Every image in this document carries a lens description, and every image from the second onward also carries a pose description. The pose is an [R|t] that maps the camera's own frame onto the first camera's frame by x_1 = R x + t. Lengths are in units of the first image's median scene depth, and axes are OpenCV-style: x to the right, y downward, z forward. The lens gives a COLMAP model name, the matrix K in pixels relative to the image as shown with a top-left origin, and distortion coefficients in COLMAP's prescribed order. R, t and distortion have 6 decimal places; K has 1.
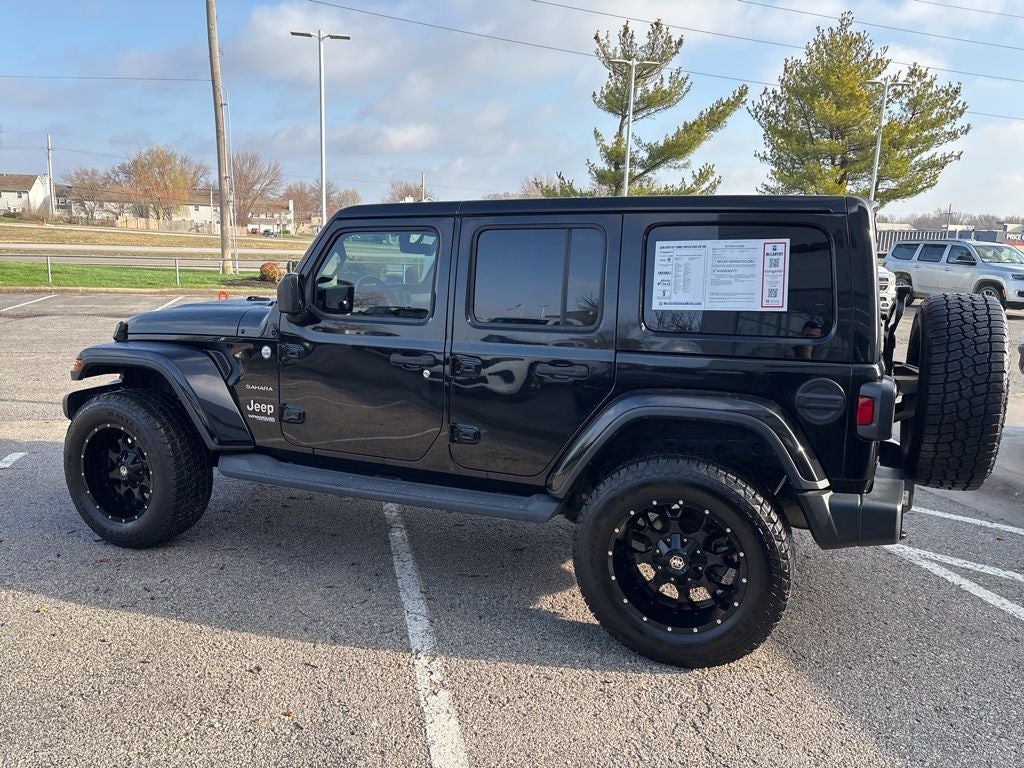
lens RADIAL K [[774.9, 0, 509.4], [0, 774.9, 379.3], [0, 0, 1]] dist [0.053488, -0.063881]
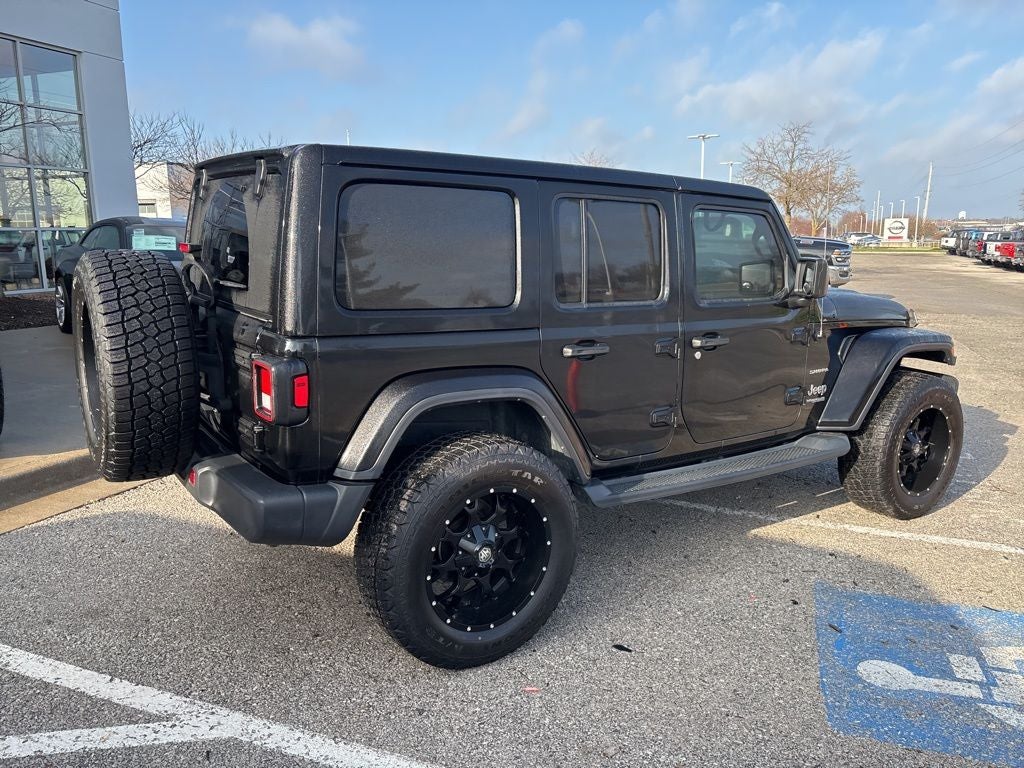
lens RADIAL K [[774.9, 0, 506.6], [0, 774.9, 380.9], [0, 0, 1]] dist [0.053488, -0.063881]
pose [[-0.544468, 0.125943, -0.829273, 0.912263], [-0.171257, 0.951145, 0.256892, -0.223462], [0.821113, 0.281889, -0.496299, 1.532763]]
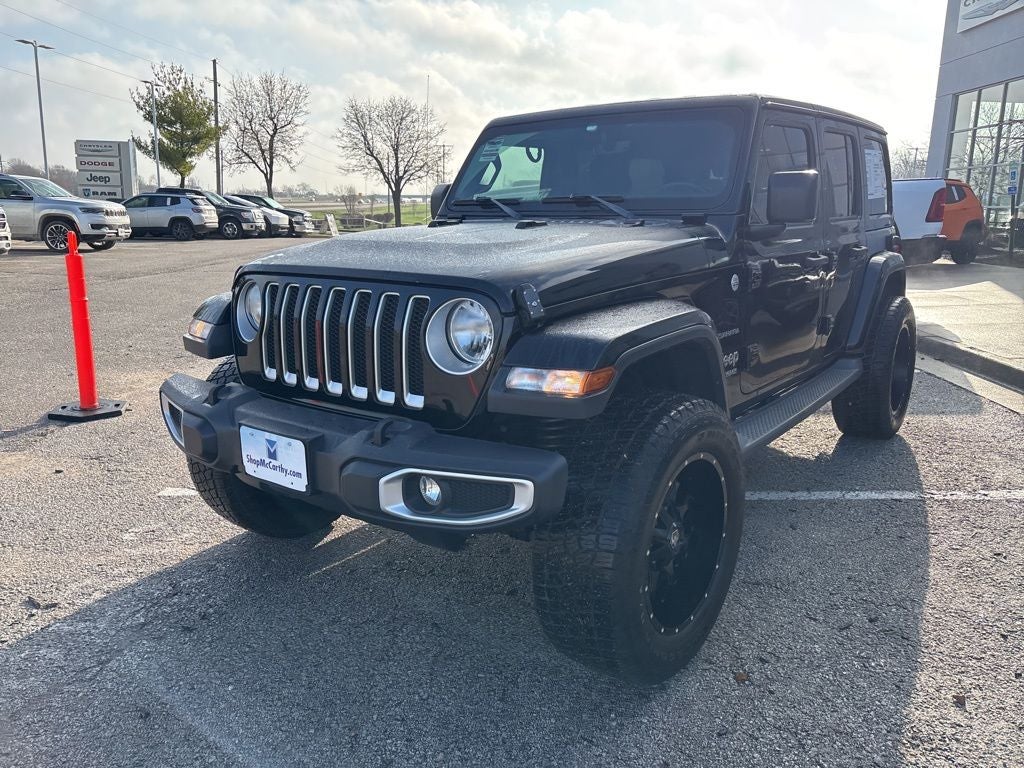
lens RADIAL K [[774.9, 0, 508.4], [0, 774.9, 375.4], [0, 0, 1]] dist [0.053488, -0.063881]
pose [[0.247786, -0.228763, 0.941419, -1.070954], [0.165103, 0.967479, 0.191640, -0.125758], [-0.954643, 0.107945, 0.277497, 0.997590]]
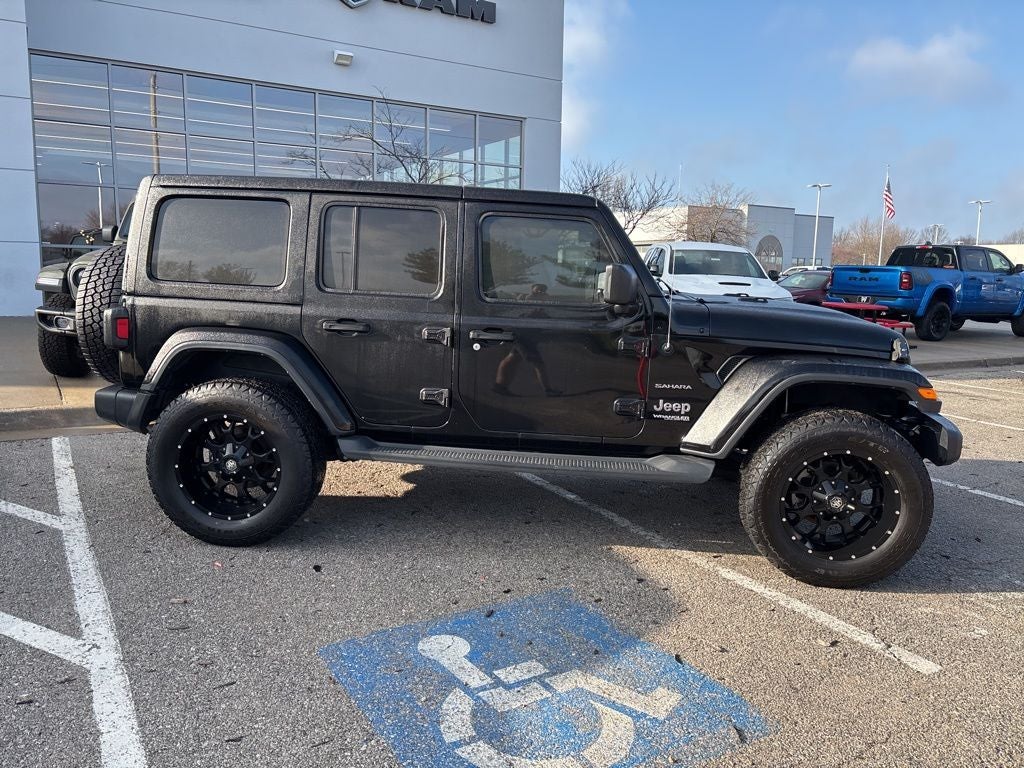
lens RADIAL K [[774.9, 0, 508.0], [0, 774.9, 371.1], [0, 0, 1]] dist [0.053488, -0.063881]
pose [[-0.947672, -0.008421, -0.319136, 0.333449], [-0.107272, 0.949928, 0.293479, -0.321082], [0.300684, 0.312356, -0.901123, 2.157685]]
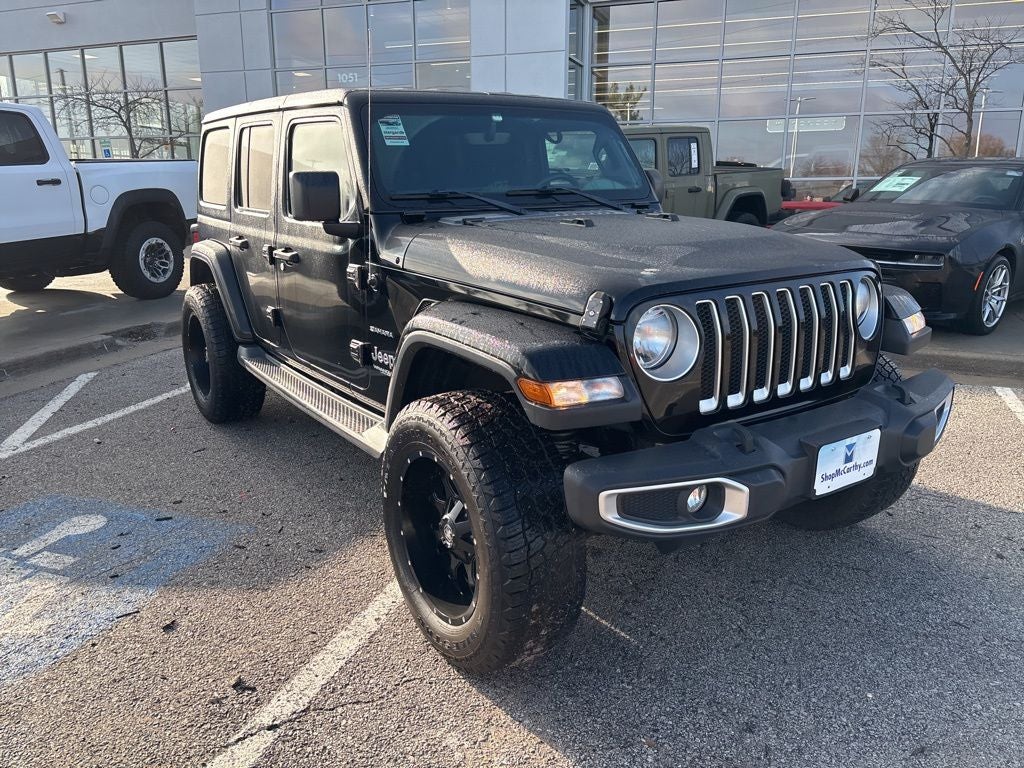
lens RADIAL K [[774.9, 0, 509.3], [0, 774.9, 388.1], [0, 0, 1]] dist [0.053488, -0.063881]
pose [[-0.835683, -0.162883, 0.524502, -0.674167], [0.075185, 0.912089, 0.403039, -0.285282], [-0.544041, 0.376248, -0.749971, 1.872246]]
